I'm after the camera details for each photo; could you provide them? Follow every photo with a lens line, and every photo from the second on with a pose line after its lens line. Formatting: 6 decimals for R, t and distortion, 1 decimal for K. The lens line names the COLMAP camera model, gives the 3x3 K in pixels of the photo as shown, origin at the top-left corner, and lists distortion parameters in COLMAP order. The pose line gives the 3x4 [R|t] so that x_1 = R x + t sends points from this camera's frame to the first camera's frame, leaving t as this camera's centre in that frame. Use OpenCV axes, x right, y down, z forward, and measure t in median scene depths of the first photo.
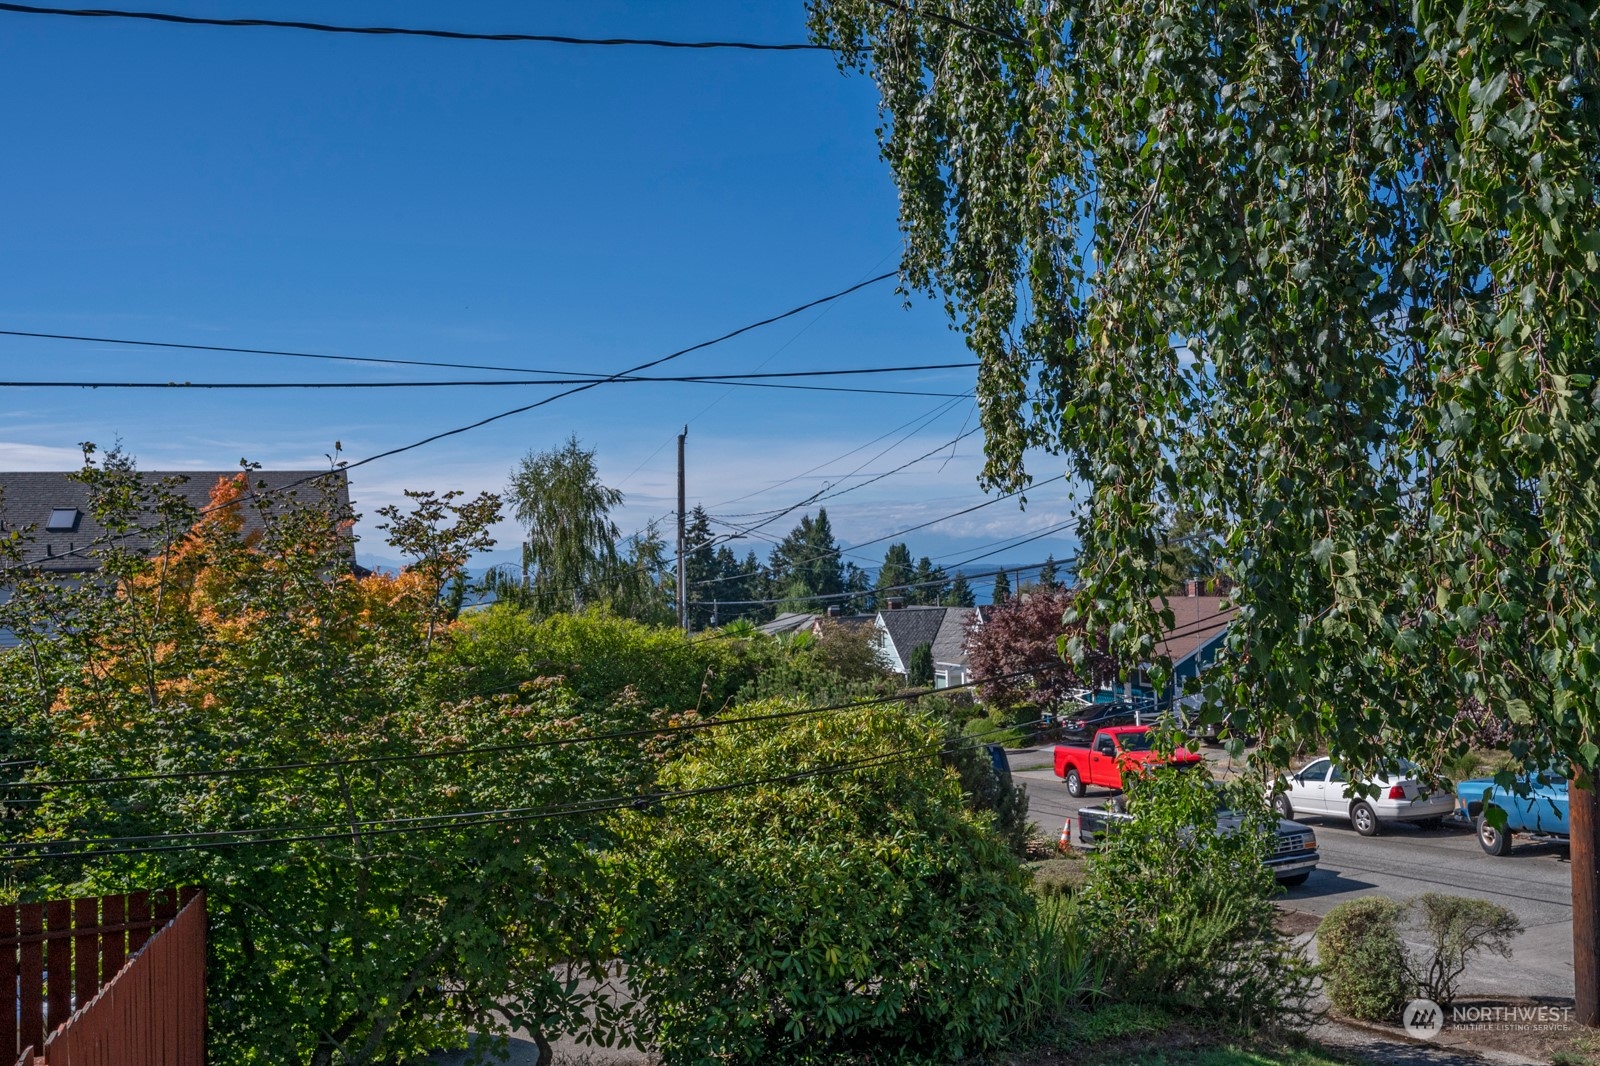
lens RADIAL K [[1322.7, 0, 789.3], [0, 1322.7, 534.1], [0, 0, 1]] dist [-0.023759, 0.006914]
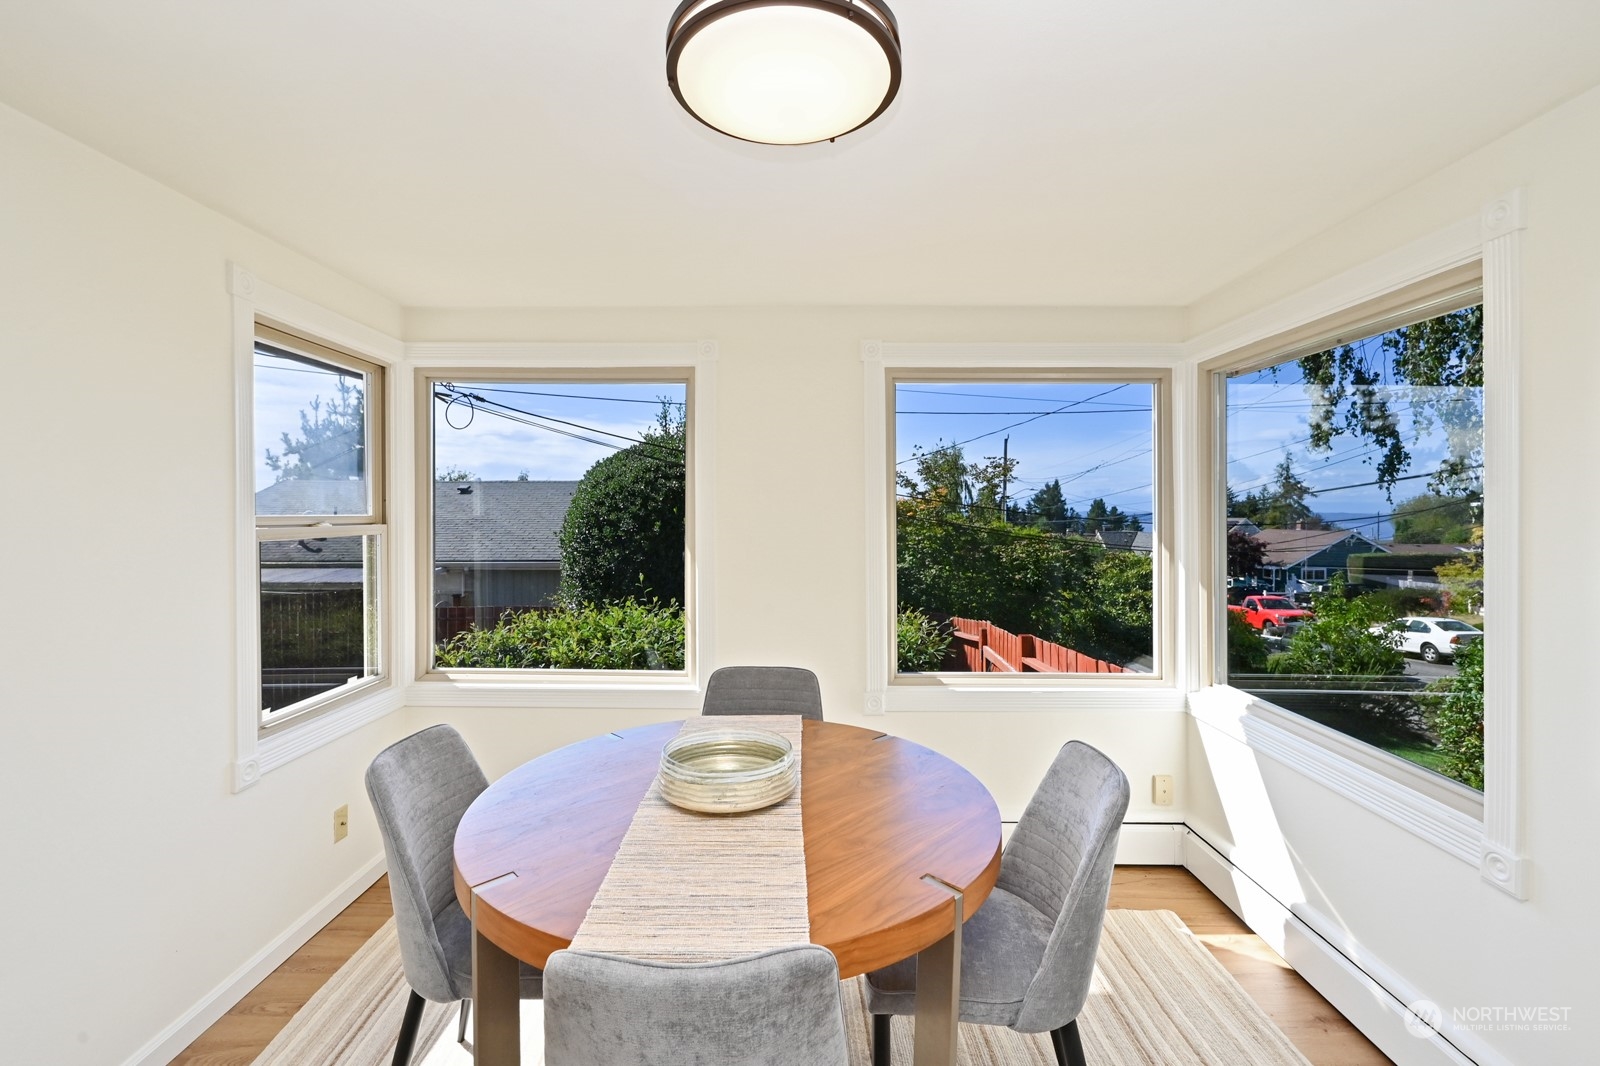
lens RADIAL K [[659.5, 0, 805.9], [0, 659.5, 509.8], [0, 0, 1]] dist [-0.007758, -0.000189]
pose [[0.944688, 0.028114, -0.326764, -0.052268], [-0.018400, 0.999293, 0.032780, 0.008092], [0.327455, -0.024954, 0.944537, -0.068673]]
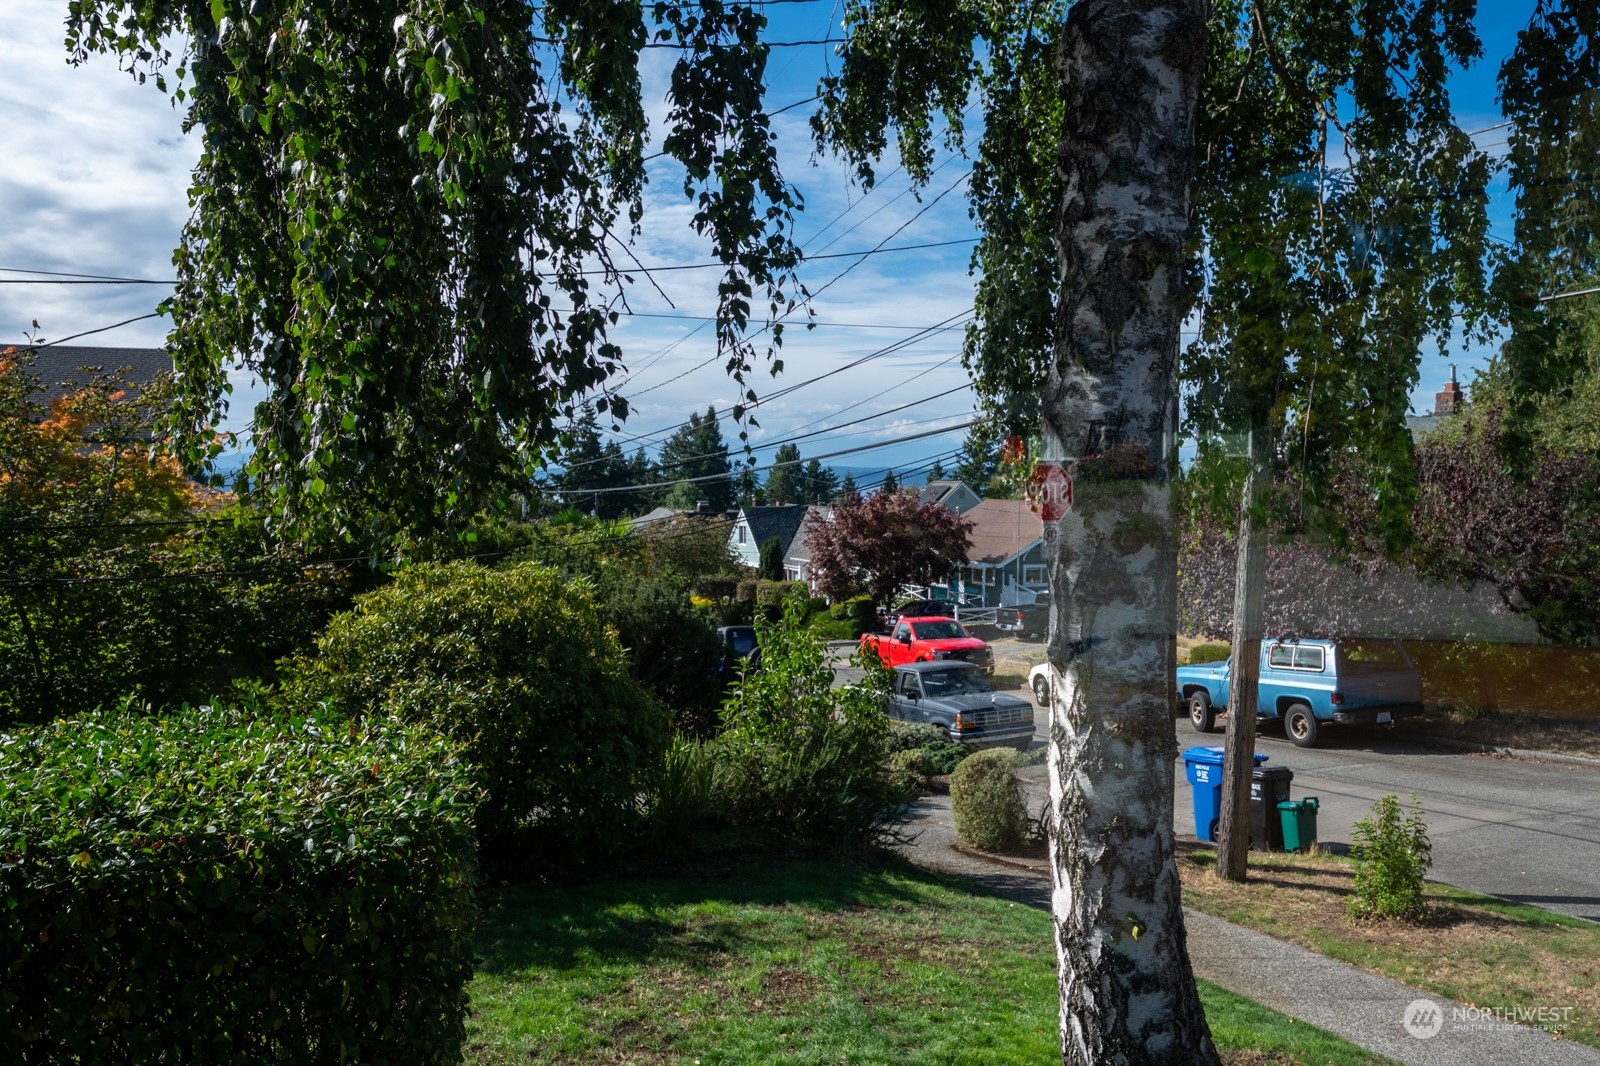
lens RADIAL K [[1322.7, 0, 801.4], [0, 1322.7, 529.7], [0, 0, 1]] dist [-0.023759, 0.006914]
pose [[0.995644, 0.024934, 0.089845, 0.058681], [-0.031438, 0.996929, 0.071722, 0.001848], [-0.087781, -0.074234, 0.993370, -0.049165]]
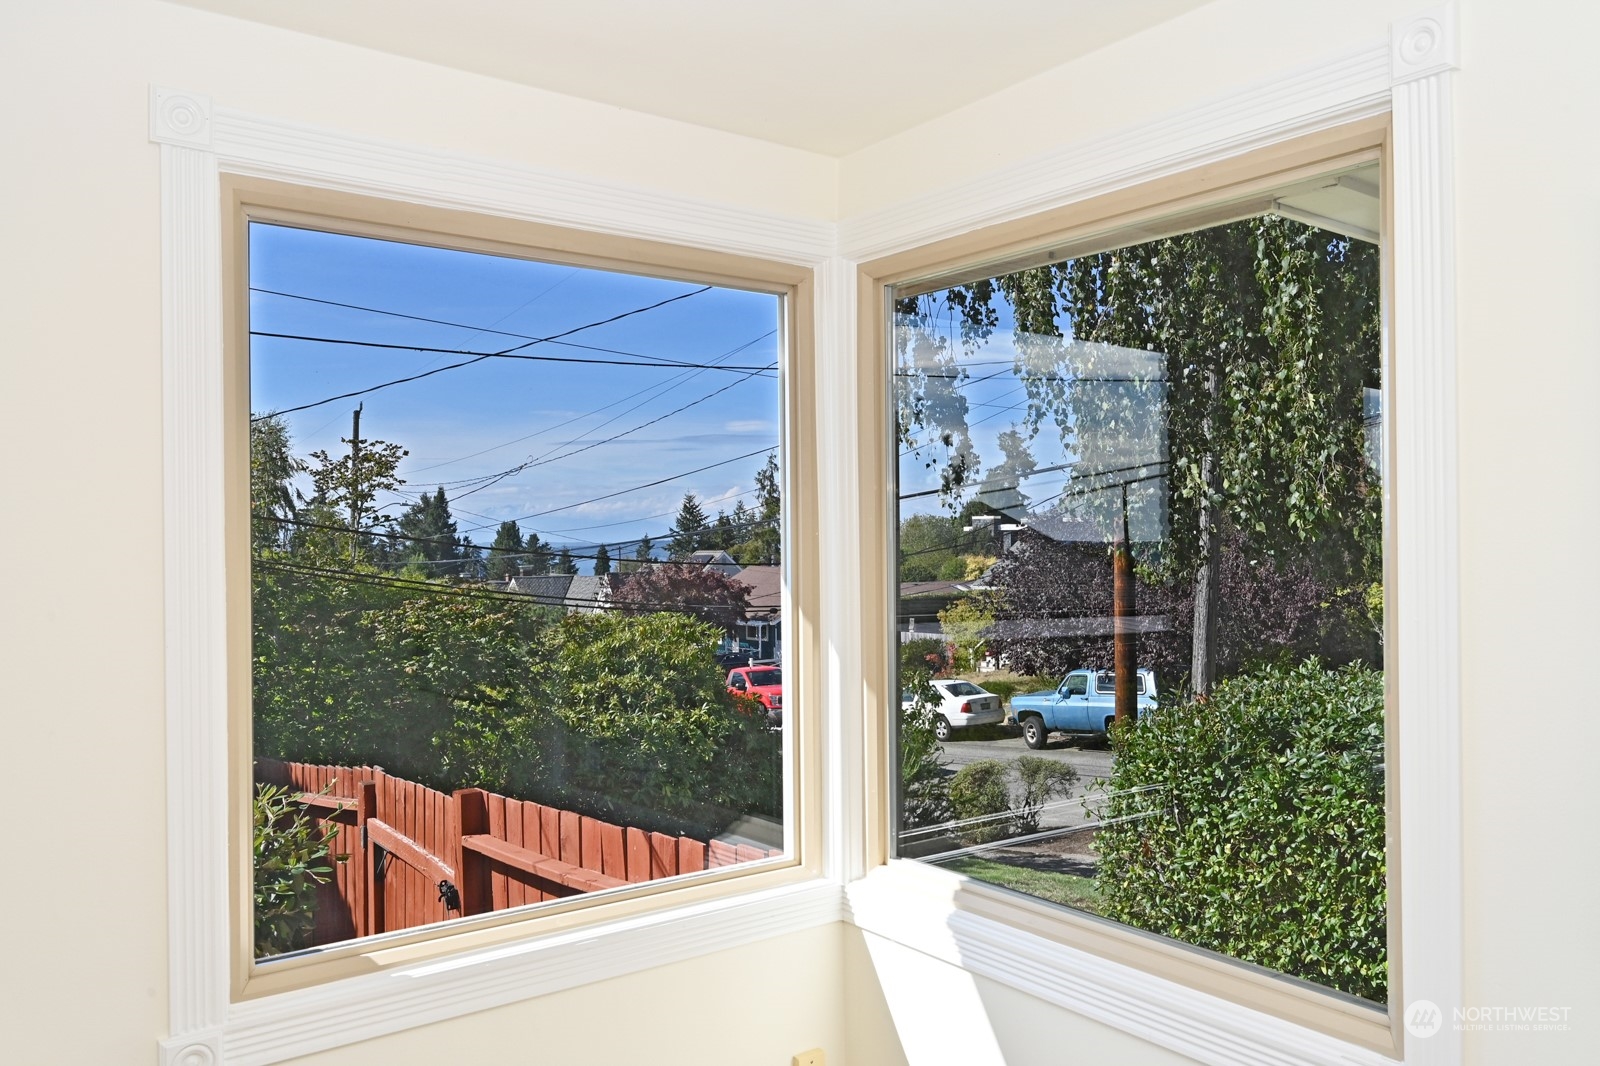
lens RADIAL K [[1180.1, 0, 783.5], [0, 1180.1, 525.6], [0, 0, 1]] dist [-0.009657, 0.004916]
pose [[0.950895, 0.023245, 0.308639, -0.060678], [-0.026022, 0.999649, 0.004883, 0.008714], [-0.308417, -0.012675, 0.951167, -0.051285]]
